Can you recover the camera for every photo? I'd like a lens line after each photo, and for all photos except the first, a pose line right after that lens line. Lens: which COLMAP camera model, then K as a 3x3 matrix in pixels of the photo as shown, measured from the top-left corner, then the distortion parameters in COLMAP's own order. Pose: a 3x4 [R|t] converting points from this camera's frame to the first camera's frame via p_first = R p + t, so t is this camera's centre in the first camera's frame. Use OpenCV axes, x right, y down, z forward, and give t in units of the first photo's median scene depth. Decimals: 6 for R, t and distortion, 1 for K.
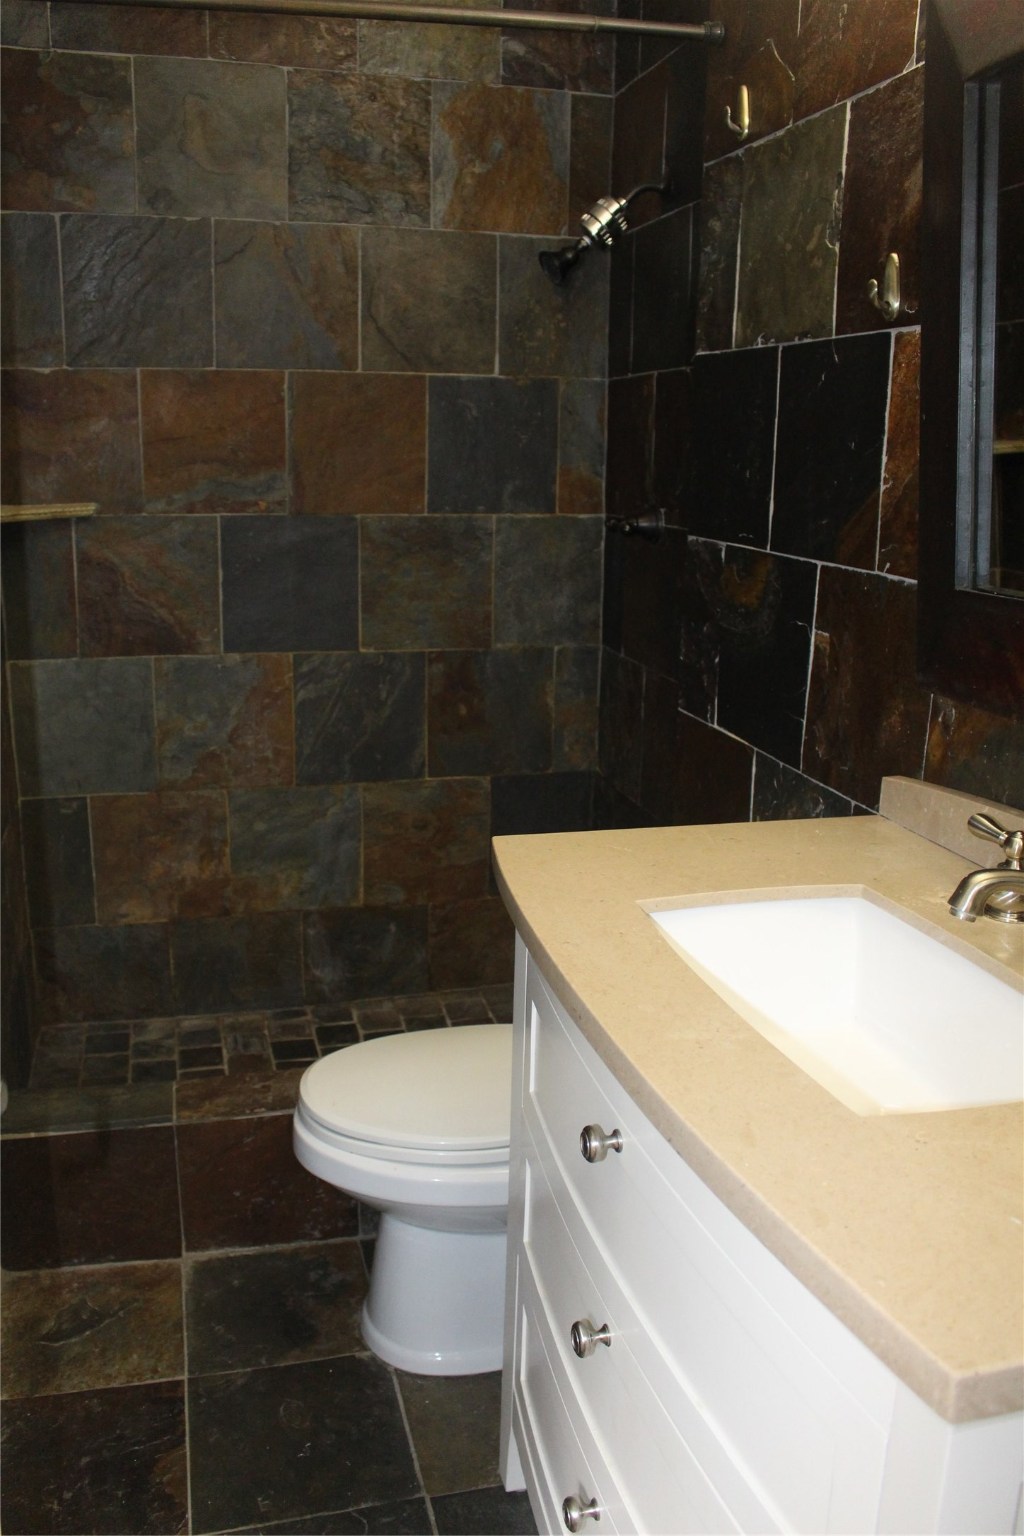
lens RADIAL K [[1335.6, 0, 512.0], [0, 1335.6, 768.0], [0, 0, 1]] dist [-0.064100, 0.015835]
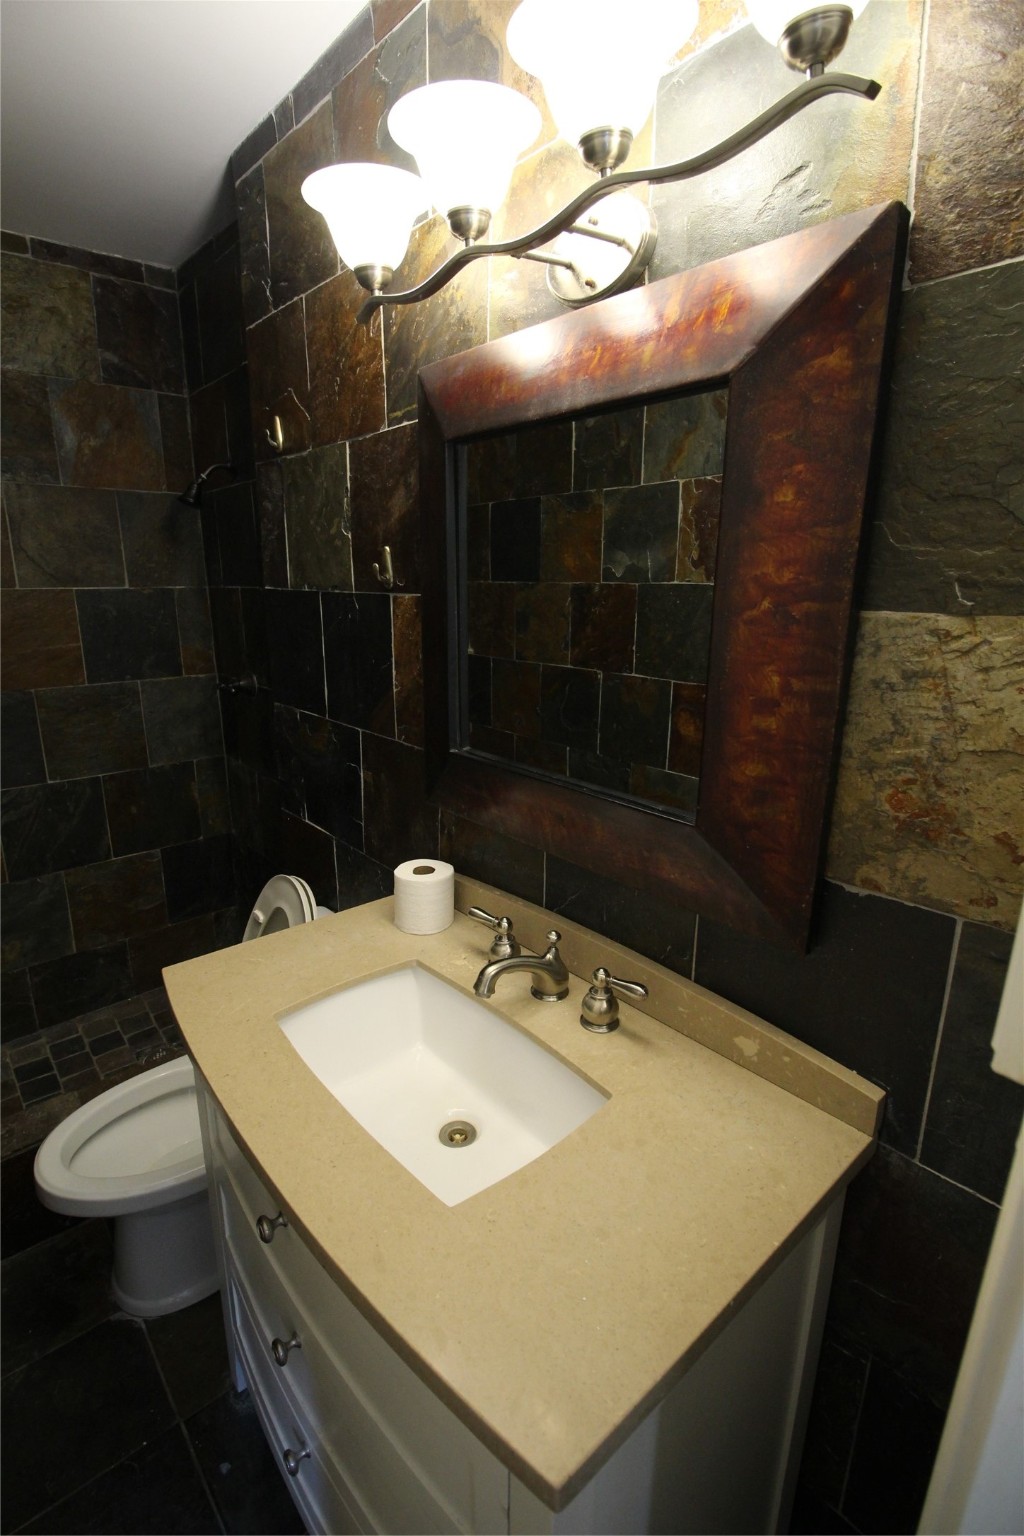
lens RADIAL K [[728.7, 0, 512.0], [0, 728.7, 768.0], [0, 0, 1]] dist [-0.000995, -0.000769]
pose [[0.903437, -0.122832, 0.410749, 0.018338], [0.109469, 0.992412, 0.056000, -0.095296], [-0.414510, -0.005628, 0.910027, 0.076970]]
